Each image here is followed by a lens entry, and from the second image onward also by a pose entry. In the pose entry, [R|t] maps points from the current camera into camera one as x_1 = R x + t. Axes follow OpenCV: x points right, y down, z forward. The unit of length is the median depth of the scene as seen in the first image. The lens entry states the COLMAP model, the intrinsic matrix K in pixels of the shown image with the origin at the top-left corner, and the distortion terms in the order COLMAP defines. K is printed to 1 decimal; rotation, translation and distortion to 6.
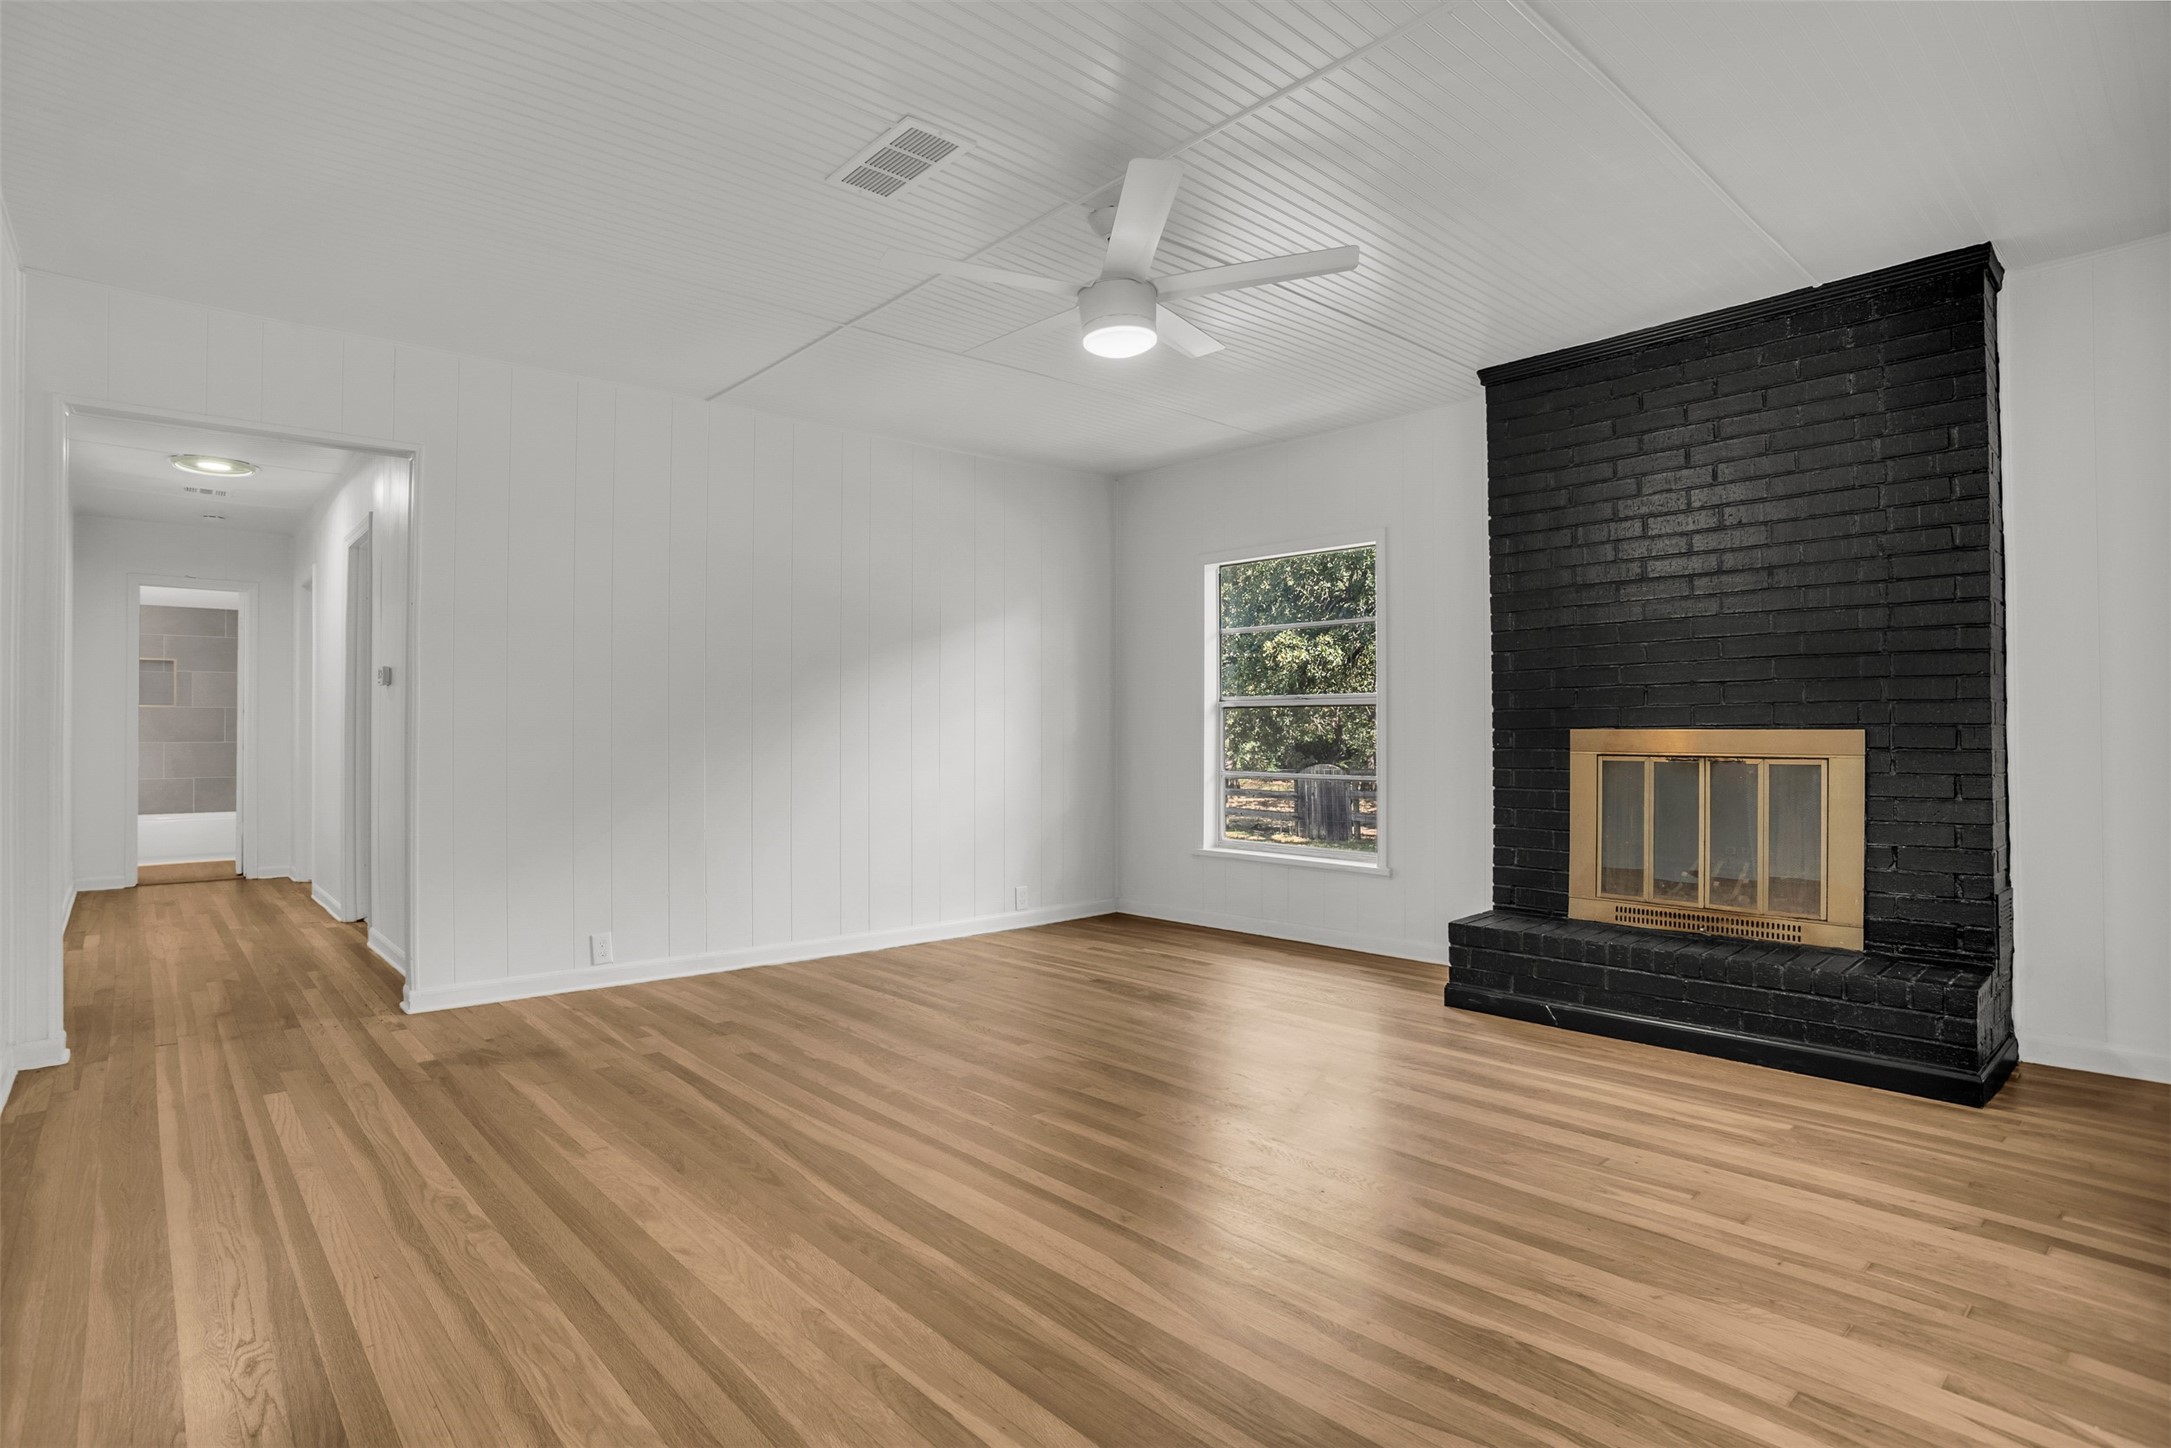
lens RADIAL K [[1096.5, 0, 1080.2], [0, 1096.5, 729.1], [0, 0, 1]] dist [-0.000267, 0.000004]
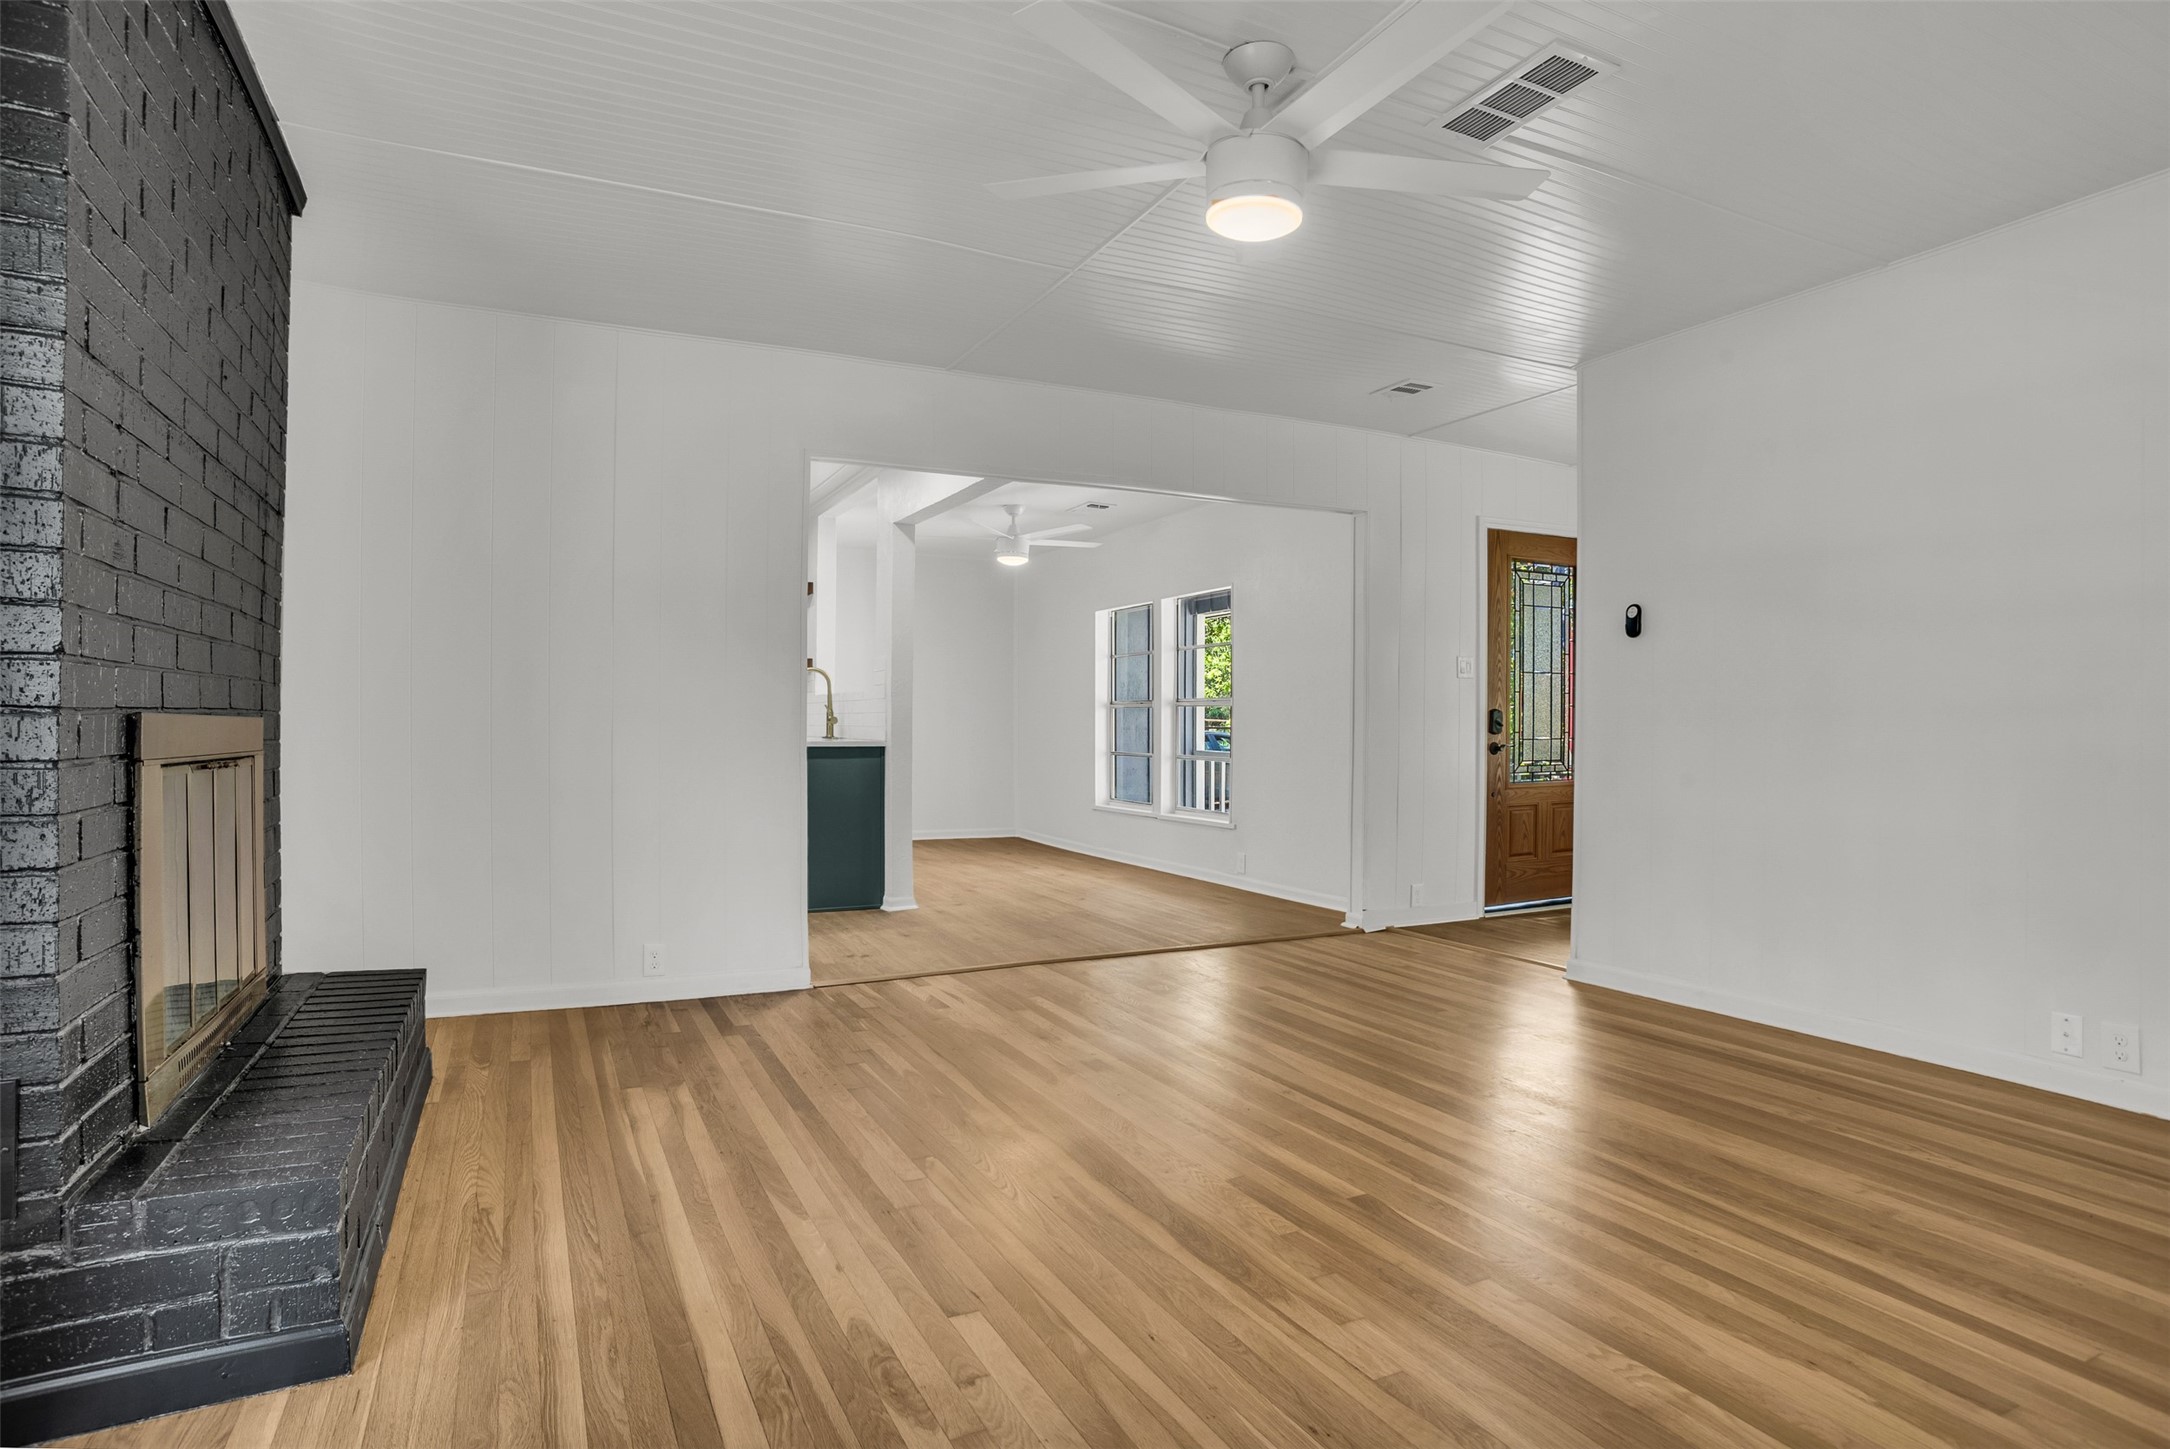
lens RADIAL K [[1095.9, 0, 1083.8], [0, 1095.9, 730.0], [0, 0, 1]] dist [-0.000267, 0.000004]
pose [[-0.962149, -0.006503, 0.272446, -0.065689], [-0.007269, 0.999972, -0.001804, 0.011712], [-0.272427, -0.003716, -0.962169, 1.932612]]
